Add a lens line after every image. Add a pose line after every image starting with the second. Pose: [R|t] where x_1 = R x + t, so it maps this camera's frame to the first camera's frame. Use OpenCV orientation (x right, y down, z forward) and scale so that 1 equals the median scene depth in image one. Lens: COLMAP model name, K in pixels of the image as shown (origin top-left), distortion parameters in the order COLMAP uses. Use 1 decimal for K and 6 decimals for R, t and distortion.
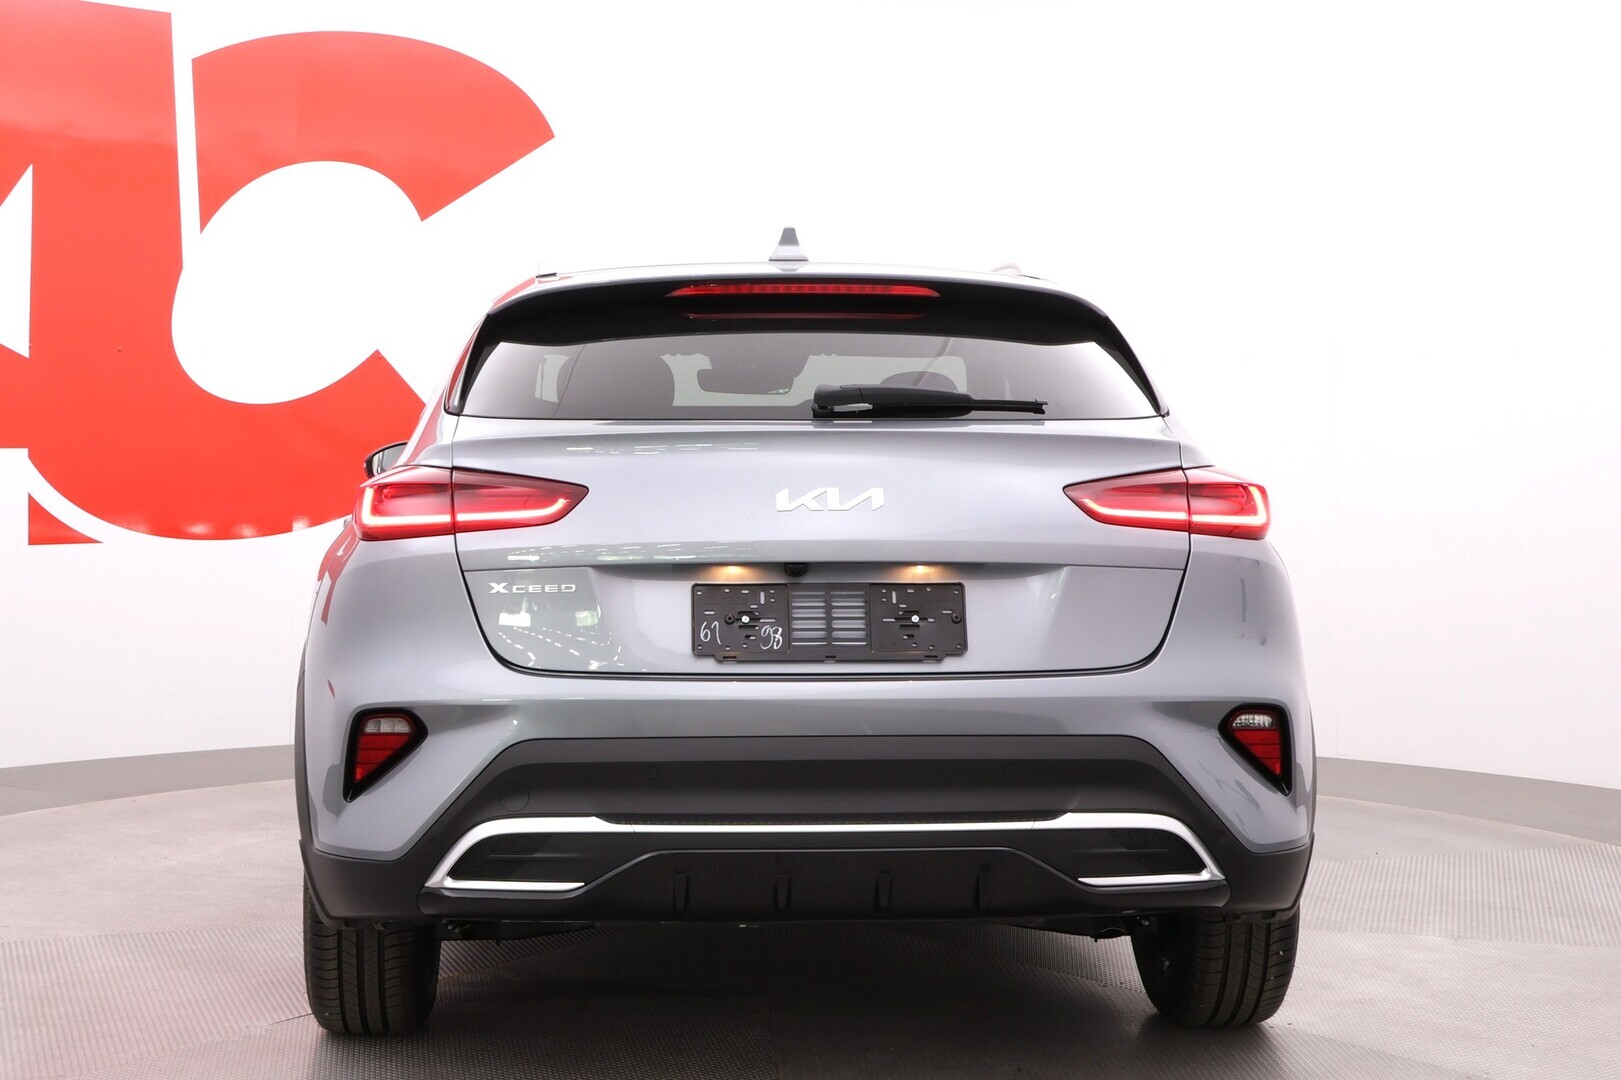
lens RADIAL K [[1370.0, 0, 813.1], [0, 1370.0, 549.9], [0, 0, 1]] dist [-0.043748, -0.009653]
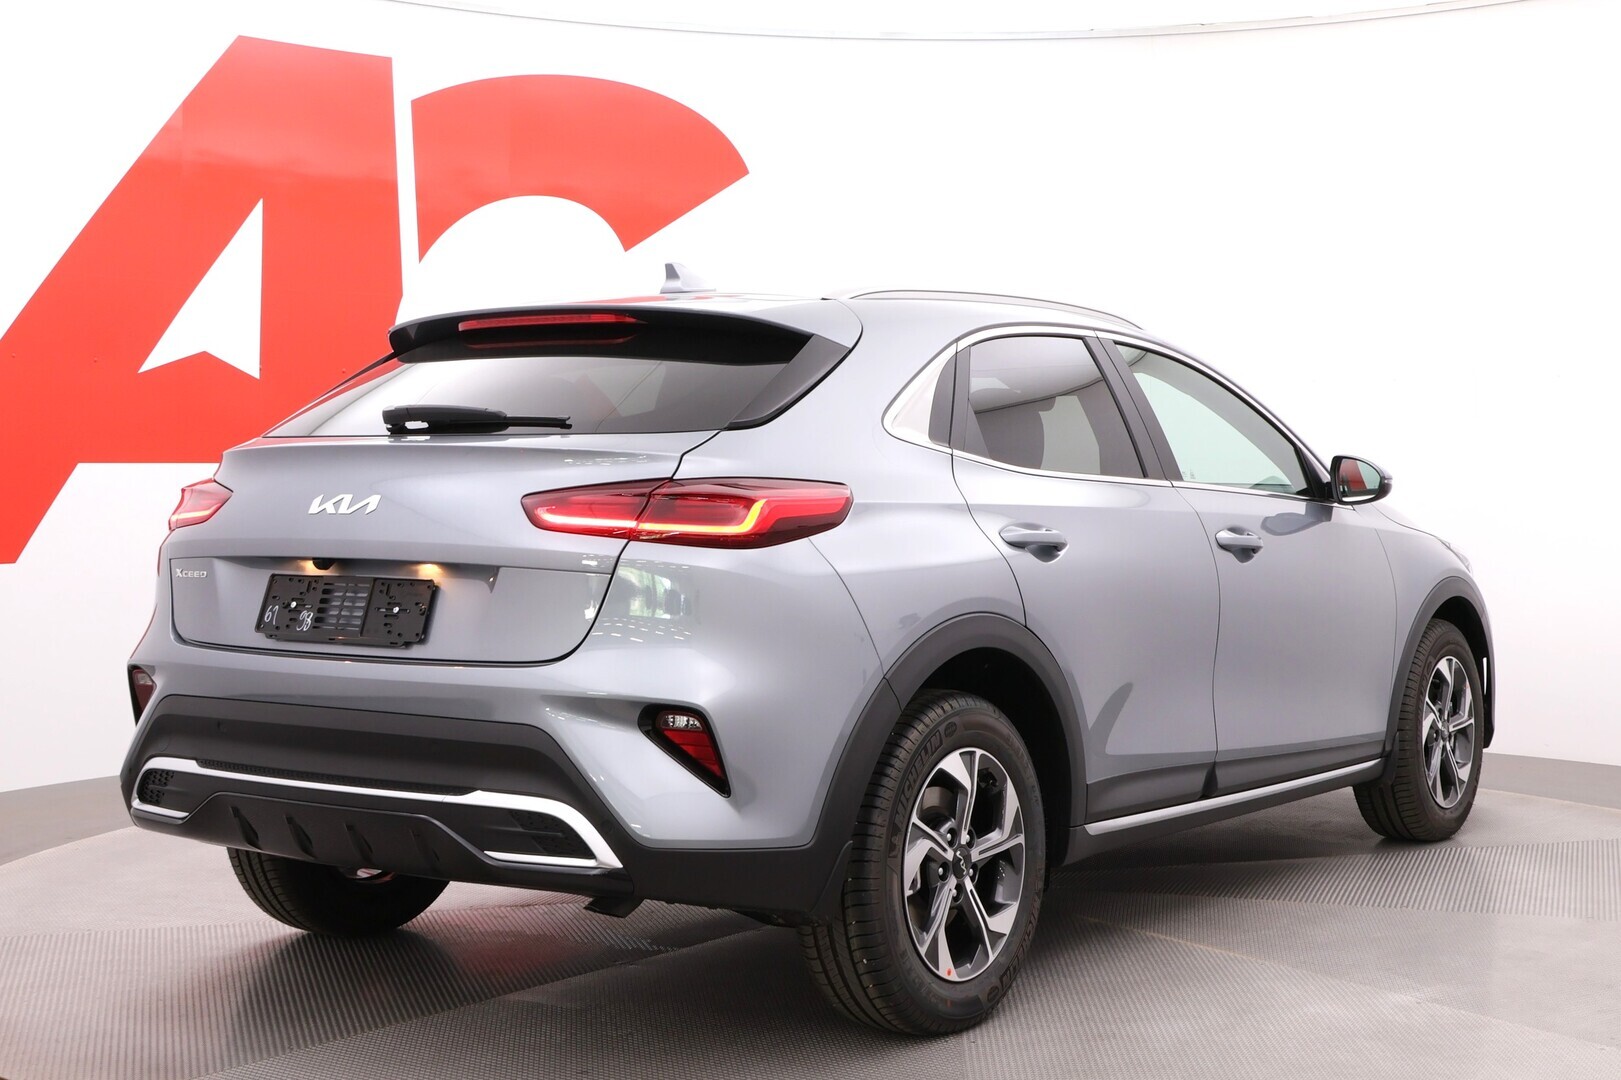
lens RADIAL K [[1370.0, 0, 826.9], [0, 1370.0, 538.9], [0, 0, 1]] dist [-0.043748, -0.009653]
pose [[0.982672, 0.041742, -0.180591, 0.572331], [-0.047281, 0.998531, -0.026473, 0.005177], [0.179221, 0.034553, 0.983202, -0.030879]]
